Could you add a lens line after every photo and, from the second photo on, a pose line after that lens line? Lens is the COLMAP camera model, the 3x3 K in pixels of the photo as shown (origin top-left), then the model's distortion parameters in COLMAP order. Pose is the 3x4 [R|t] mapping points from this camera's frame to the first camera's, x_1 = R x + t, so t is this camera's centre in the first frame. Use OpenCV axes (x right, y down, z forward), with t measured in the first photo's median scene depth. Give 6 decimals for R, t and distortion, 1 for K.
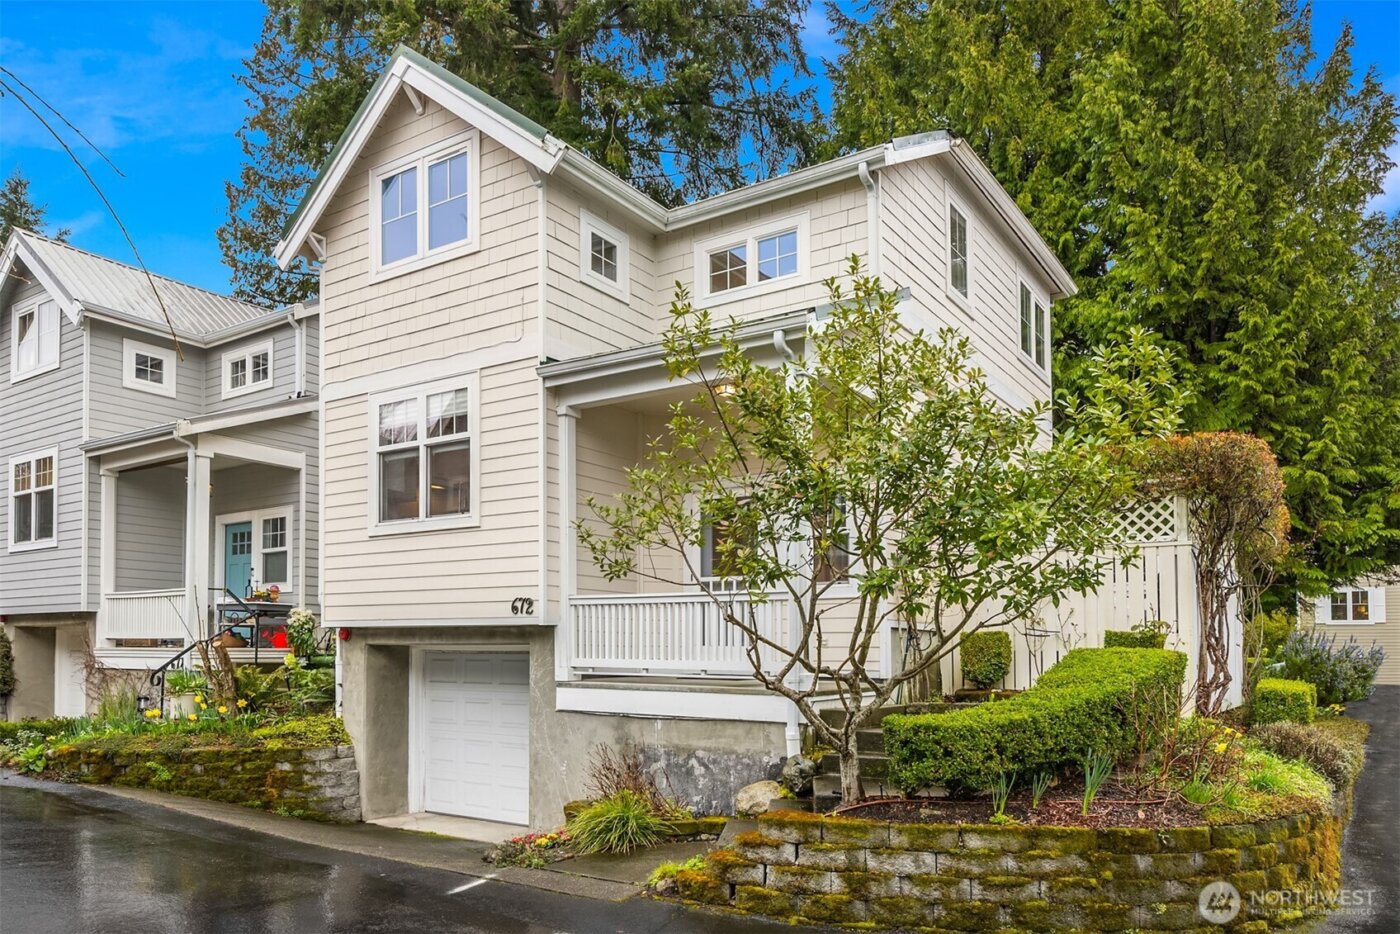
lens RADIAL K [[971.8, 0, 699.1], [0, 971.8, 521.1], [0, 0, 1]] dist [0.000828, -0.001444]
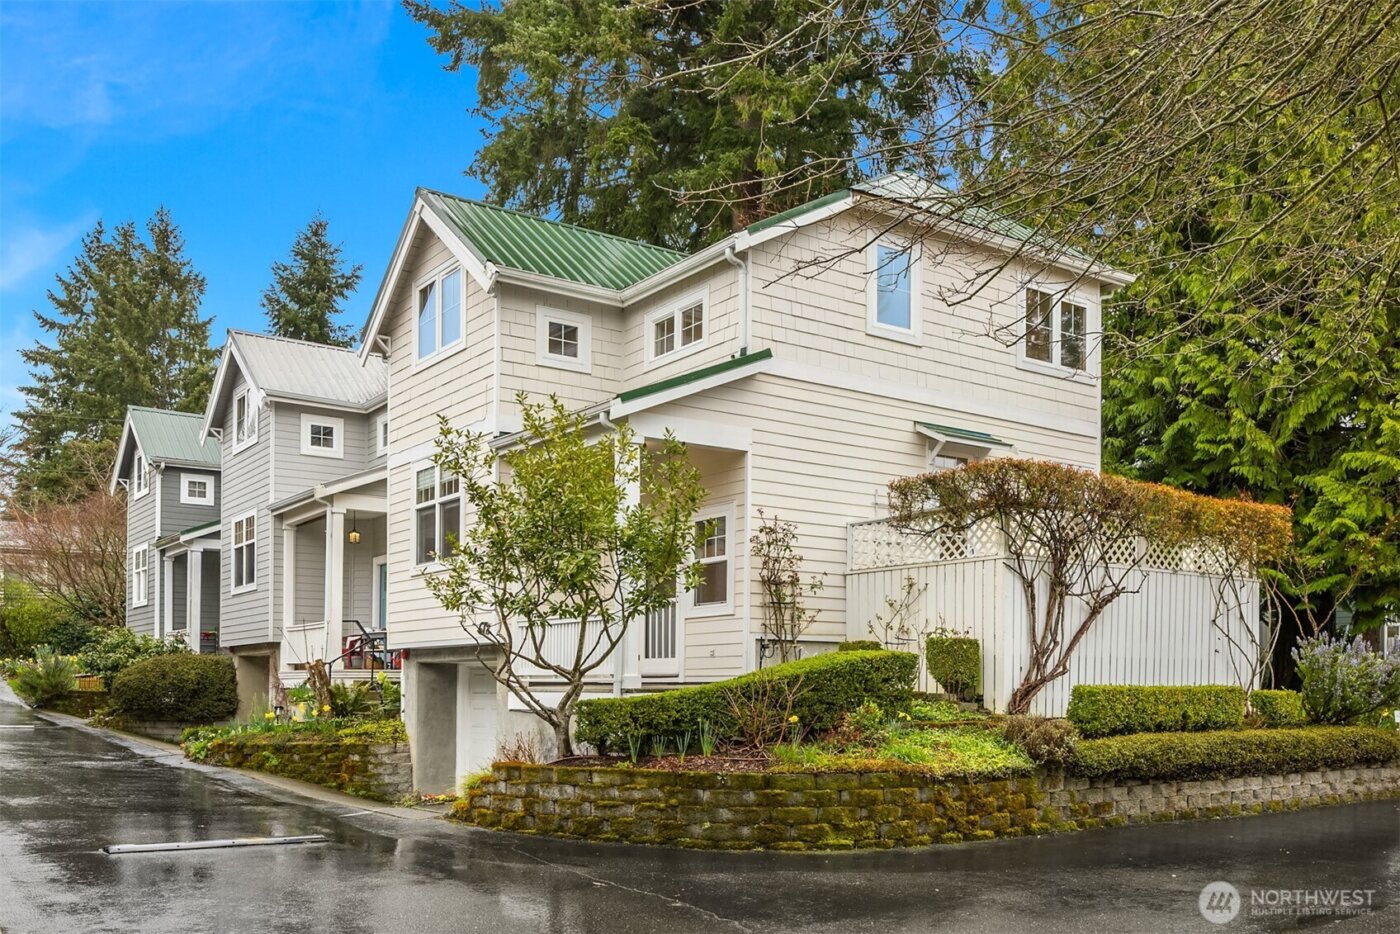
lens RADIAL K [[1233.8, 0, 699.9], [0, 1233.8, 466.1], [0, 0, 1]] dist [-0.001921, 0.006865]
pose [[0.936558, -0.069963, -0.343459, 0.591381], [0.054417, 0.997018, -0.054708, -0.019632], [0.346263, 0.032547, 0.937573, -0.391982]]
